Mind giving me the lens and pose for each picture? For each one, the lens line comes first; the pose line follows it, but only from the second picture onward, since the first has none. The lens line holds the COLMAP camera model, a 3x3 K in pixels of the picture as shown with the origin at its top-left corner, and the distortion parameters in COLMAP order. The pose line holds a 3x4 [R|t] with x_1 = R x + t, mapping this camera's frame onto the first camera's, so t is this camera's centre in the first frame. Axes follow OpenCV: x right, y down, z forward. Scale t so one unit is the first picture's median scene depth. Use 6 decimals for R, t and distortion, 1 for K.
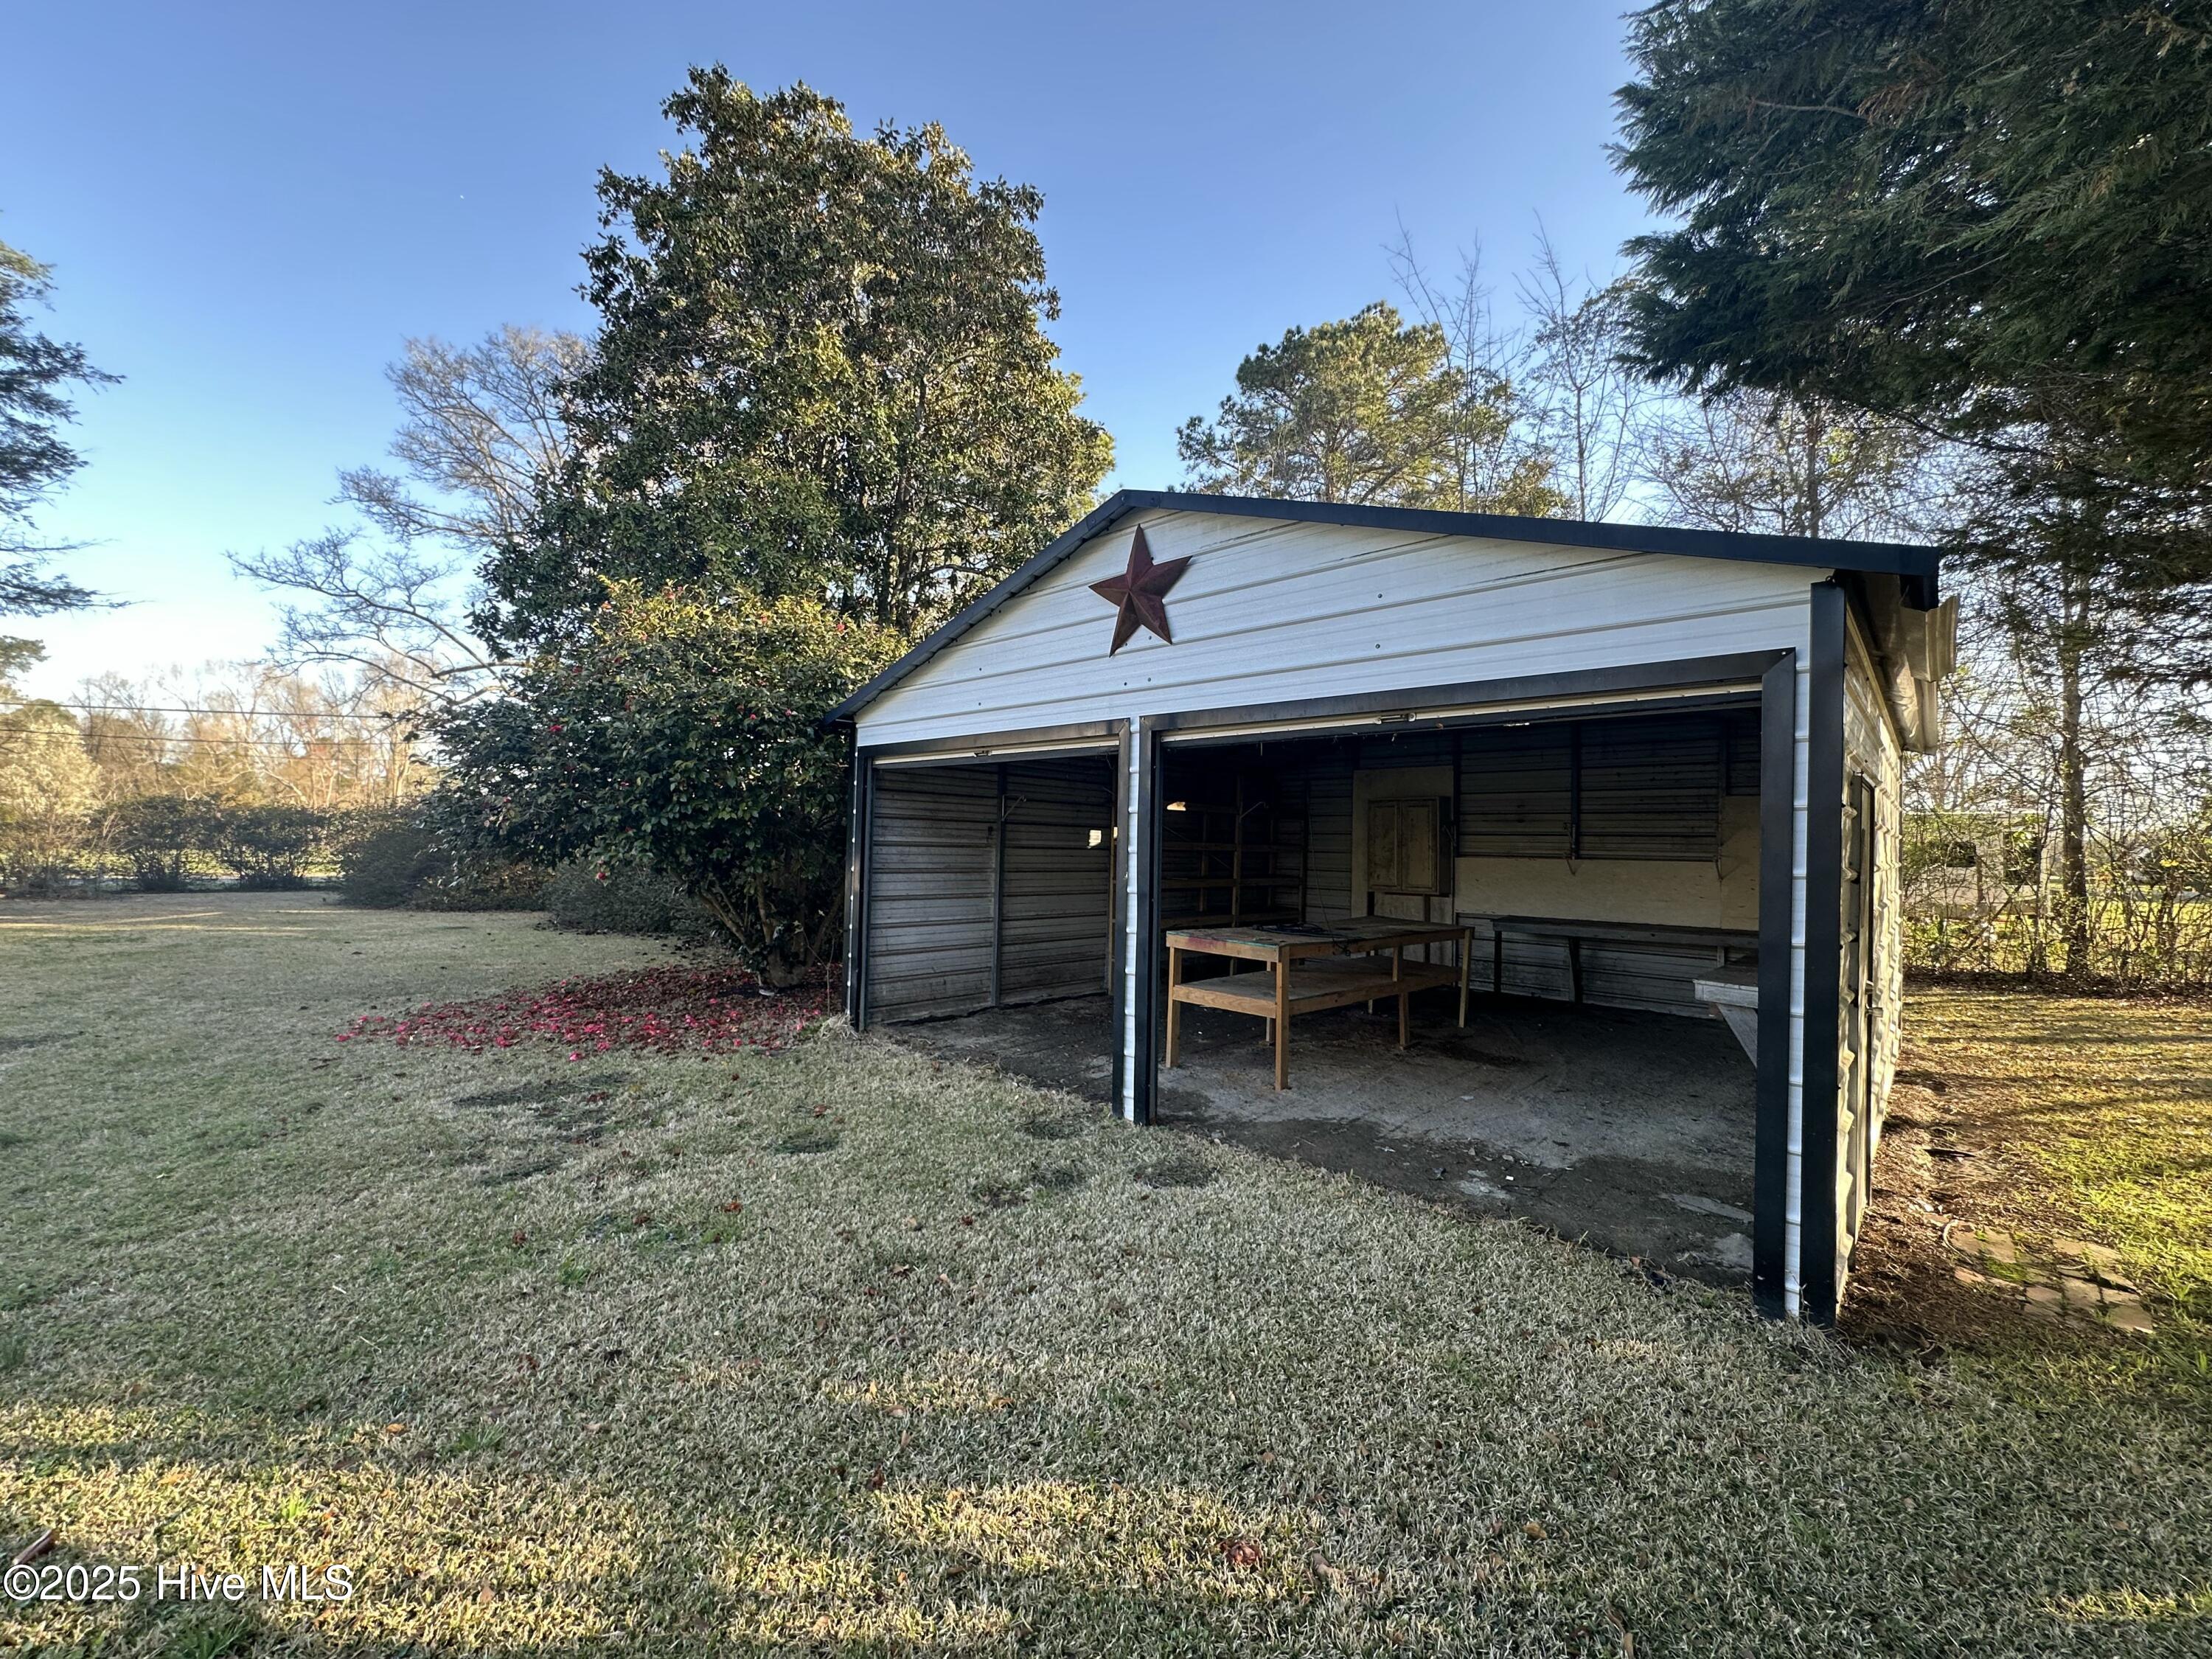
lens RADIAL K [[879.1, 0, 1106.0], [0, 879.1, 829.5], [0, 0, 1]] dist [0.000022, -0.000300]
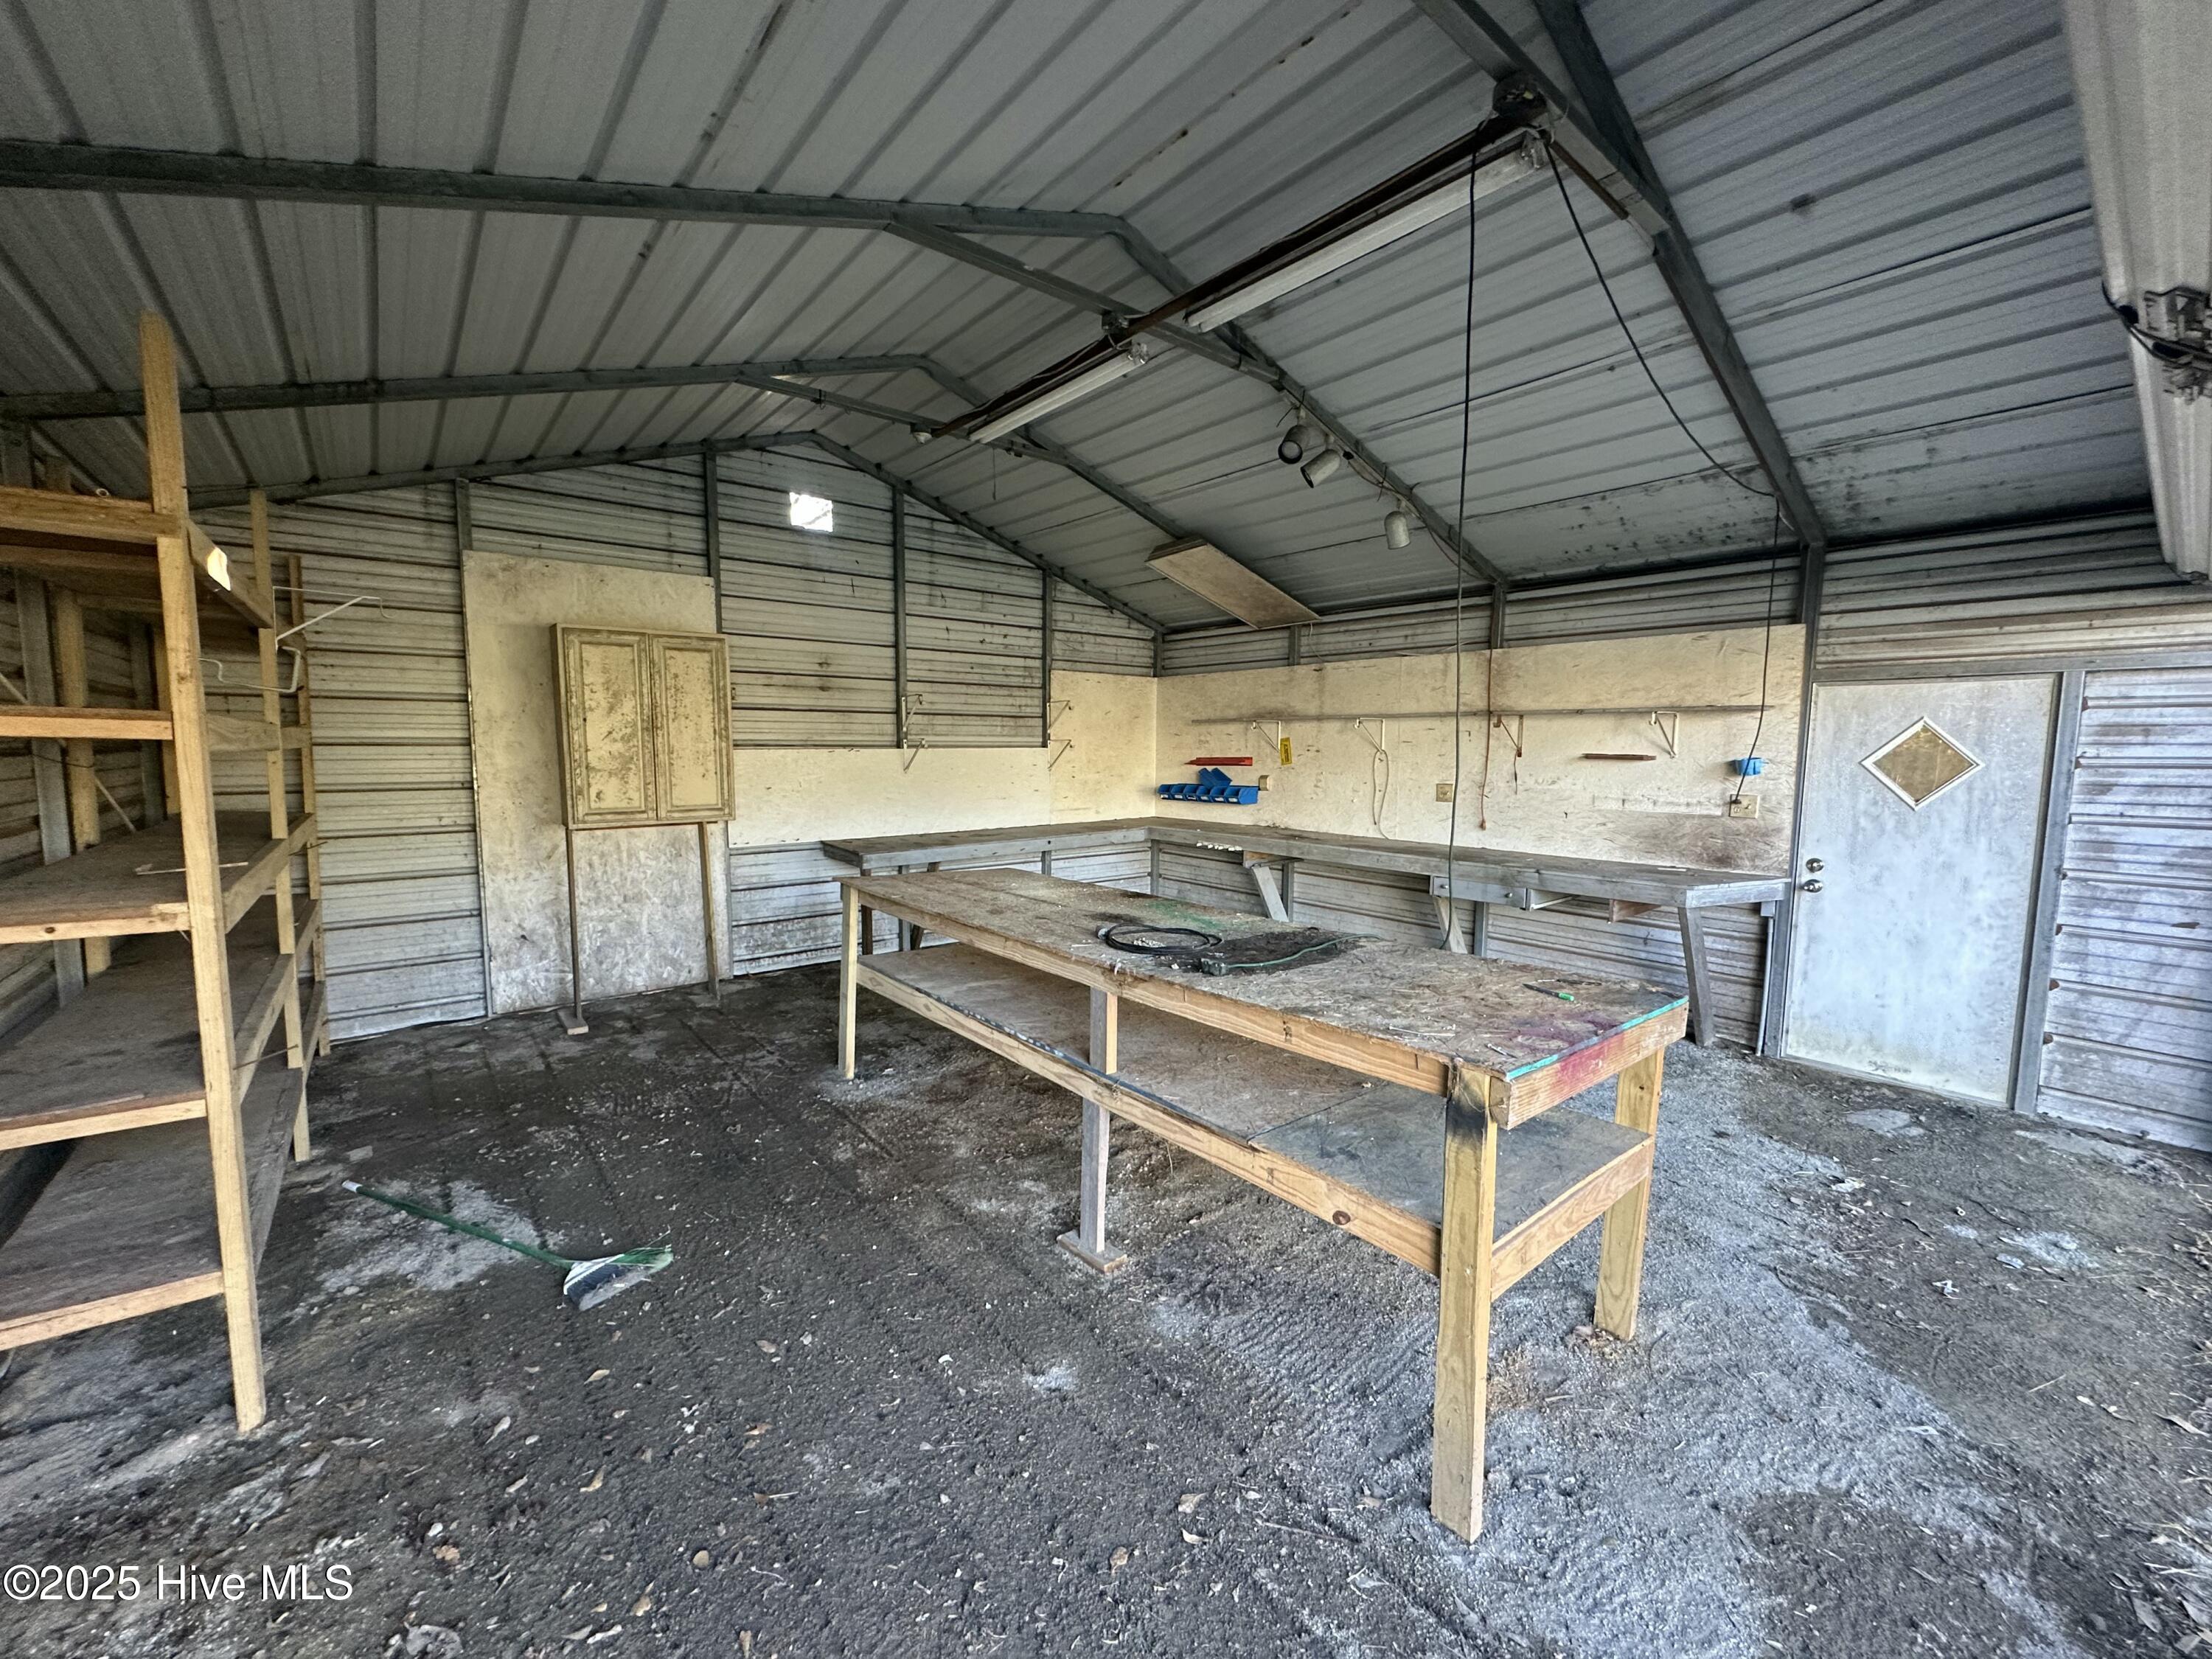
lens RADIAL K [[879.1, 0, 1106.0], [0, 879.1, 829.5], [0, 0, 1]] dist [0.000022, -0.000300]
pose [[0.142675, -0.107300, 0.983936, -0.107785], [-0.019439, 0.993611, 0.111174, 0.014196], [-0.989579, -0.034989, 0.139677, 0.608522]]
